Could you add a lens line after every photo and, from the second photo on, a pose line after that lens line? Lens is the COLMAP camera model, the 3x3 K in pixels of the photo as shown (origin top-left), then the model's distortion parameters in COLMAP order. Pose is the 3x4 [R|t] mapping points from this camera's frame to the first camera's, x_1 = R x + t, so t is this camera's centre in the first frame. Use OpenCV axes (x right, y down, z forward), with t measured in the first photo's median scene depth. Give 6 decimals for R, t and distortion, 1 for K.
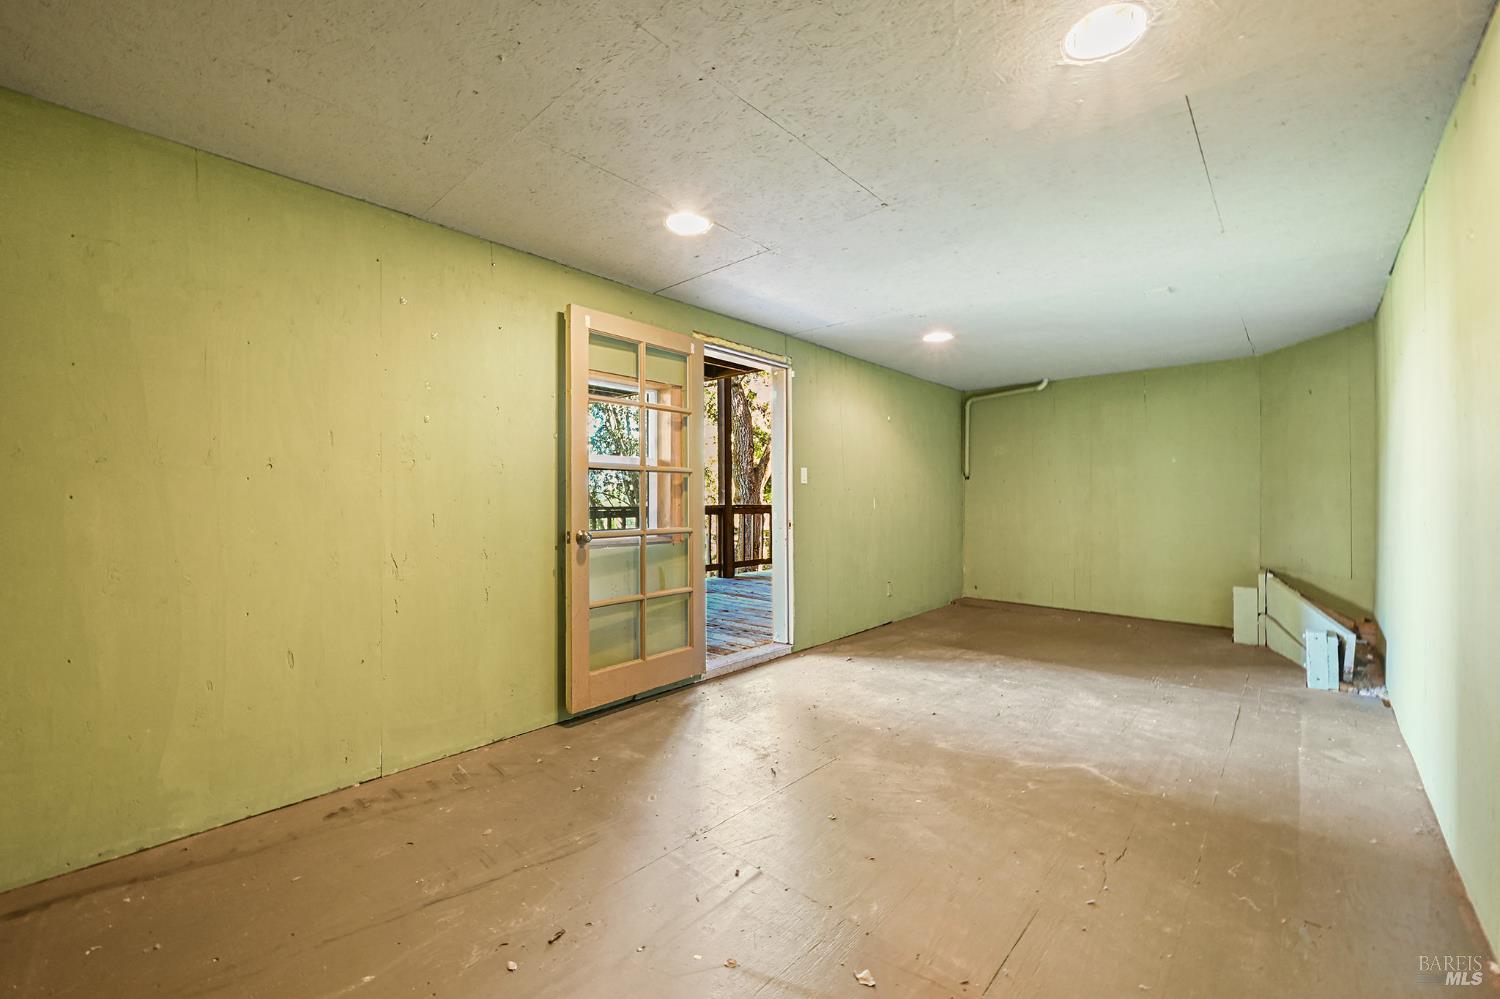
lens RADIAL K [[592.5, 0, 750.0], [0, 592.5, 499.5], [0, 0, 1]] dist [0.002075, -0.000072]
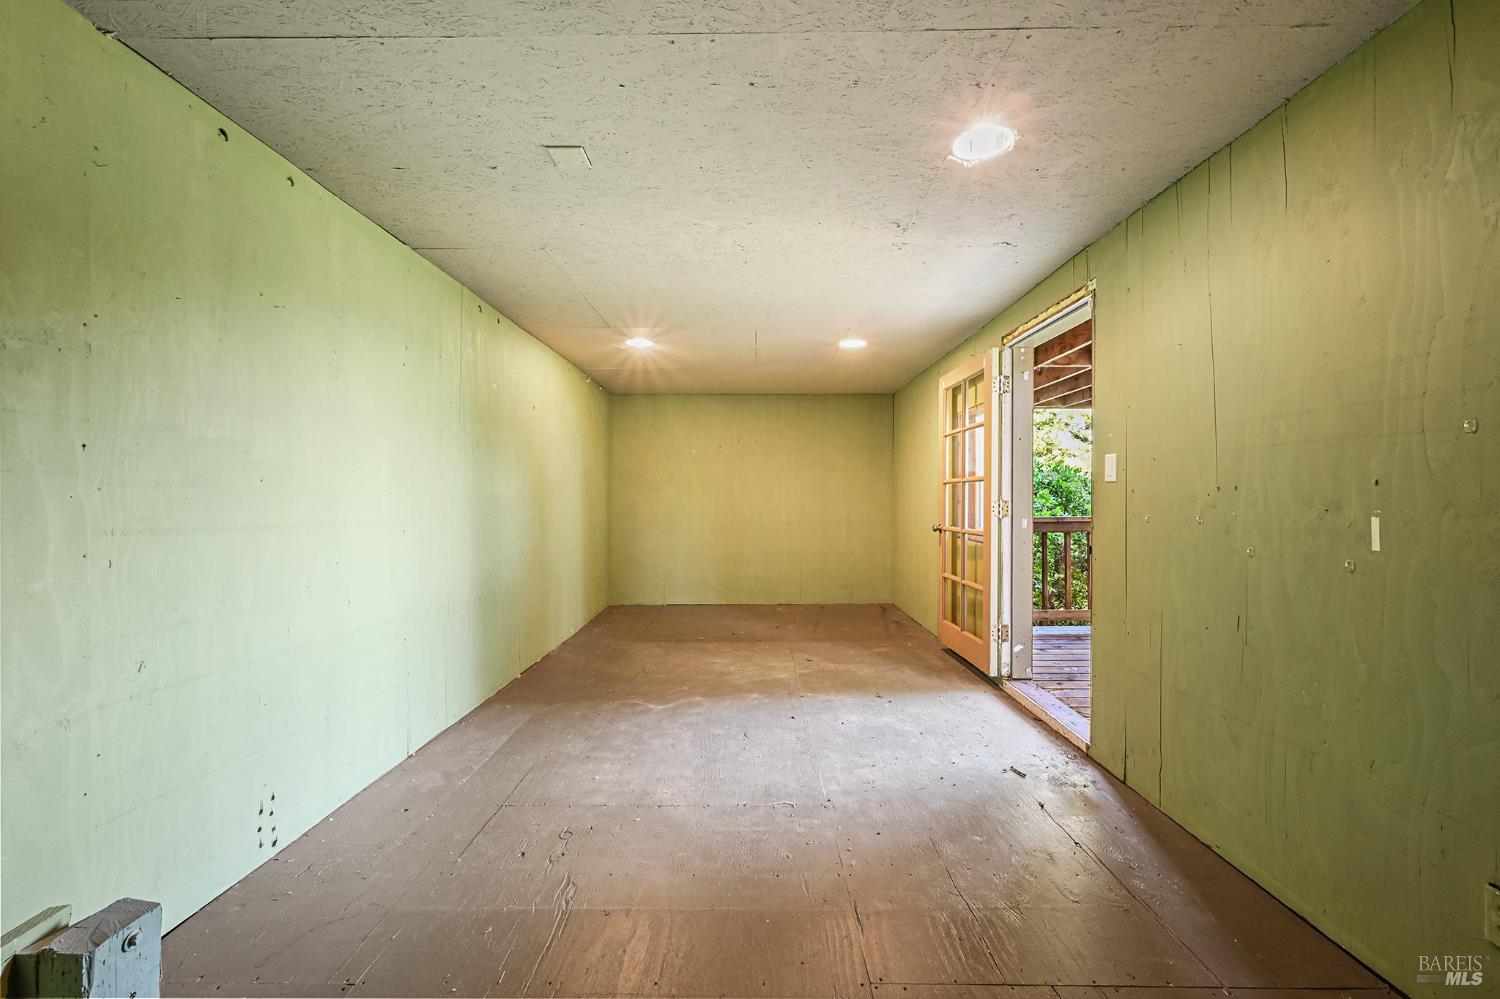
lens RADIAL K [[592.5, 0, 750.0], [0, 592.5, 499.5], [0, 0, 1]] dist [0.002075, -0.000072]
pose [[-0.741359, 0.006473, -0.671077, 1.151943], [0.001240, 0.999965, 0.008275, -0.022223], [0.671108, 0.005303, -0.741341, 1.876490]]
